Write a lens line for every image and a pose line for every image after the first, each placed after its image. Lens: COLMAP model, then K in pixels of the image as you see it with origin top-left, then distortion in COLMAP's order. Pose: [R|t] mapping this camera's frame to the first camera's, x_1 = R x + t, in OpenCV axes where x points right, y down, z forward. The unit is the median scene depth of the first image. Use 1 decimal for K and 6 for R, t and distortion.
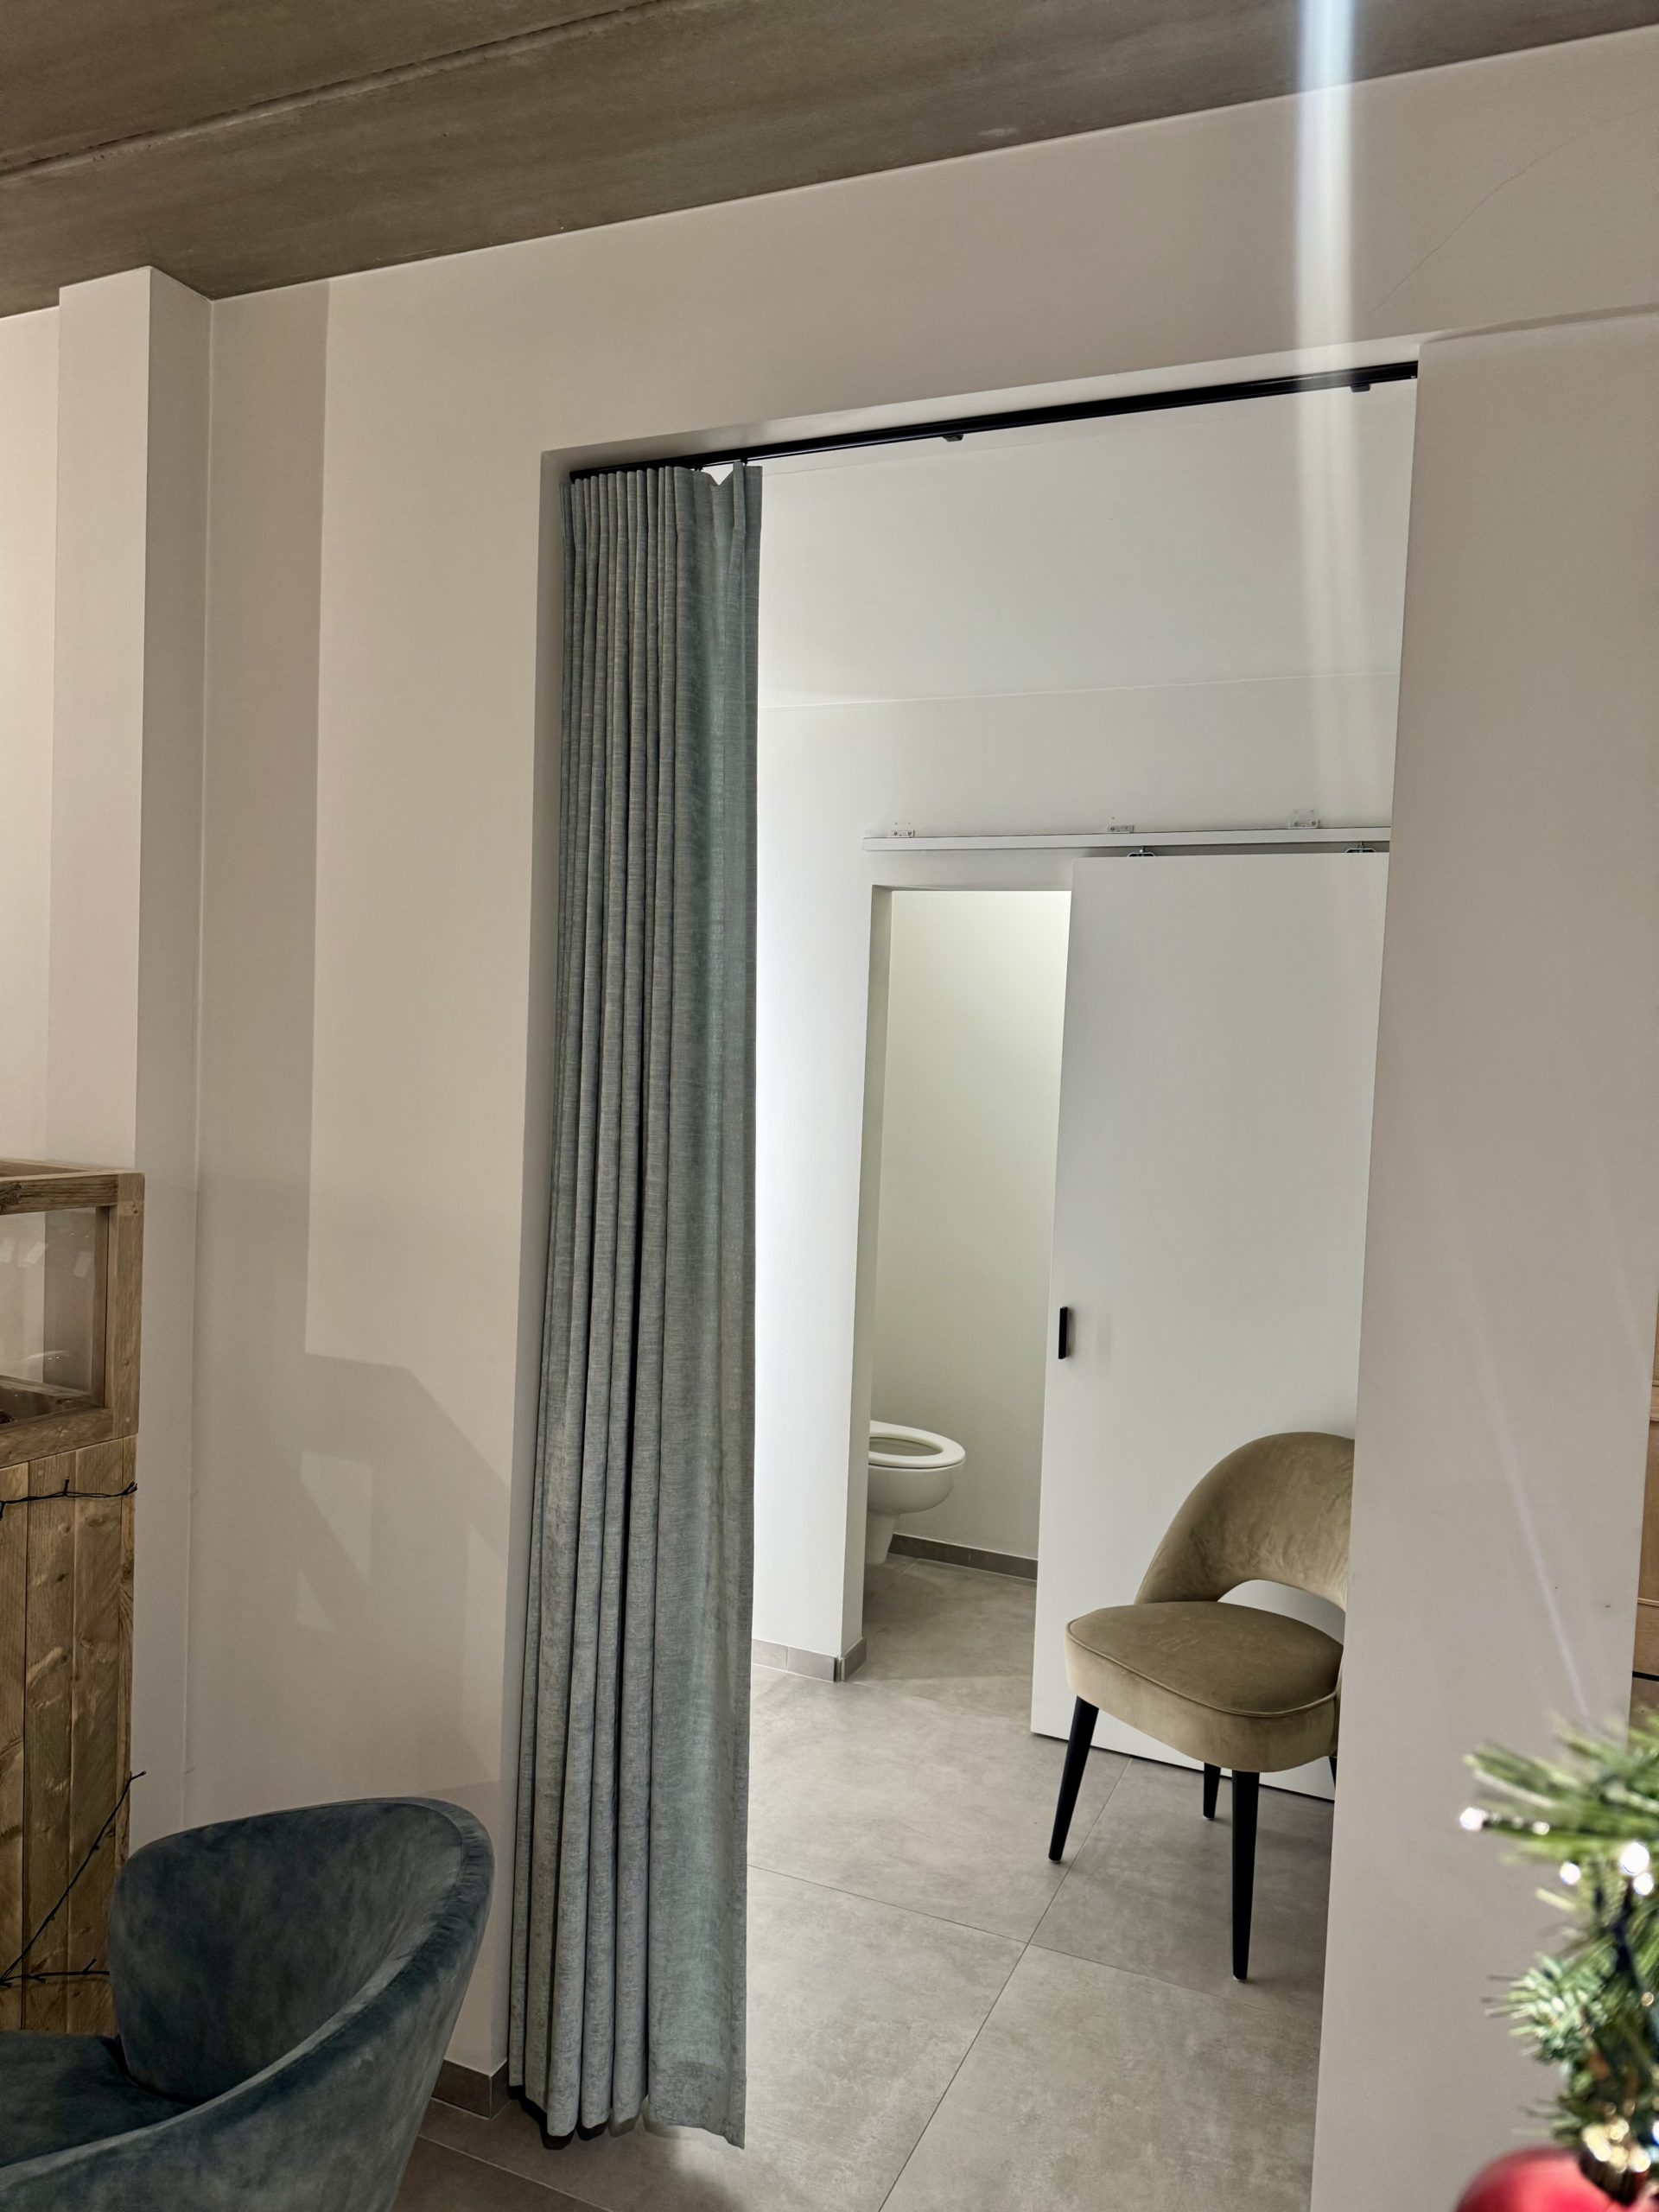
lens RADIAL K [[1576.1, 0, 829.5], [0, 1576.1, 1106.0], [0, 0, 1]] dist [0.083922, -0.125049]
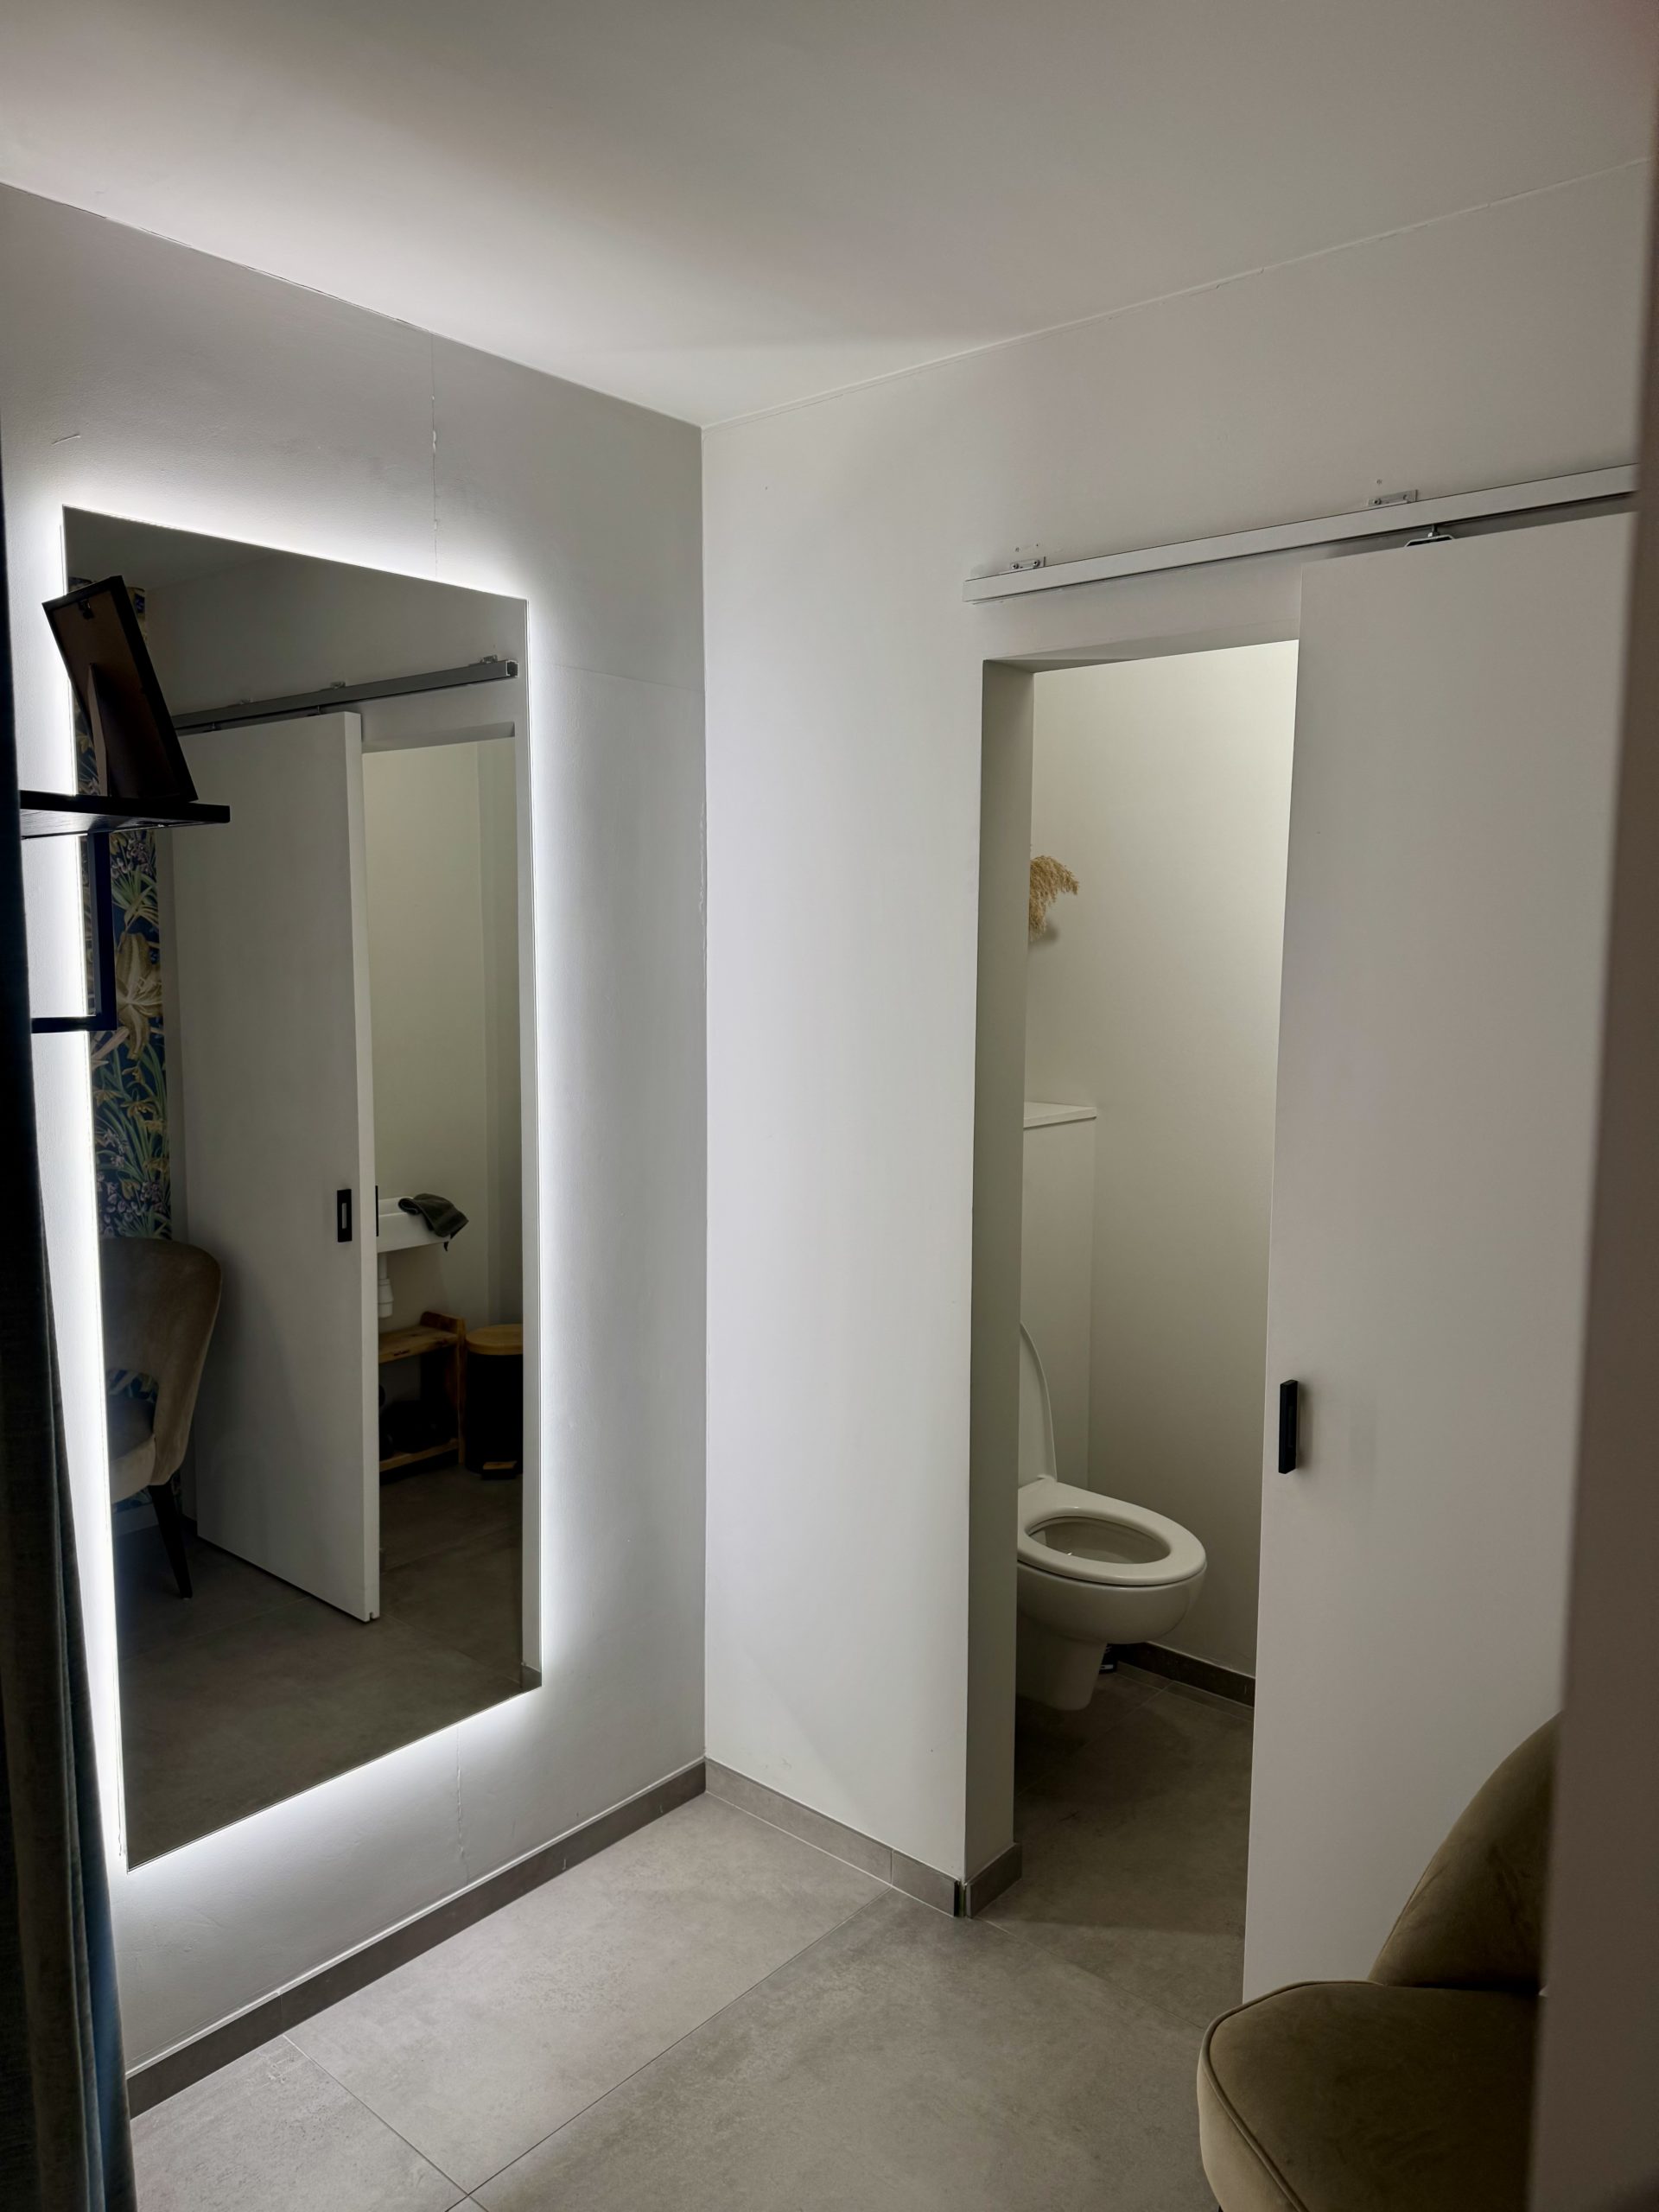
lens RADIAL K [[1576.1, 0, 829.5], [0, 1576.1, 1106.0], [0, 0, 1]] dist [0.083922, -0.125049]
pose [[0.952084, -0.003024, -0.305822, 0.155676], [0.022861, 0.997857, 0.061306, -0.008397], [0.304981, -0.065360, 0.950113, 0.391429]]
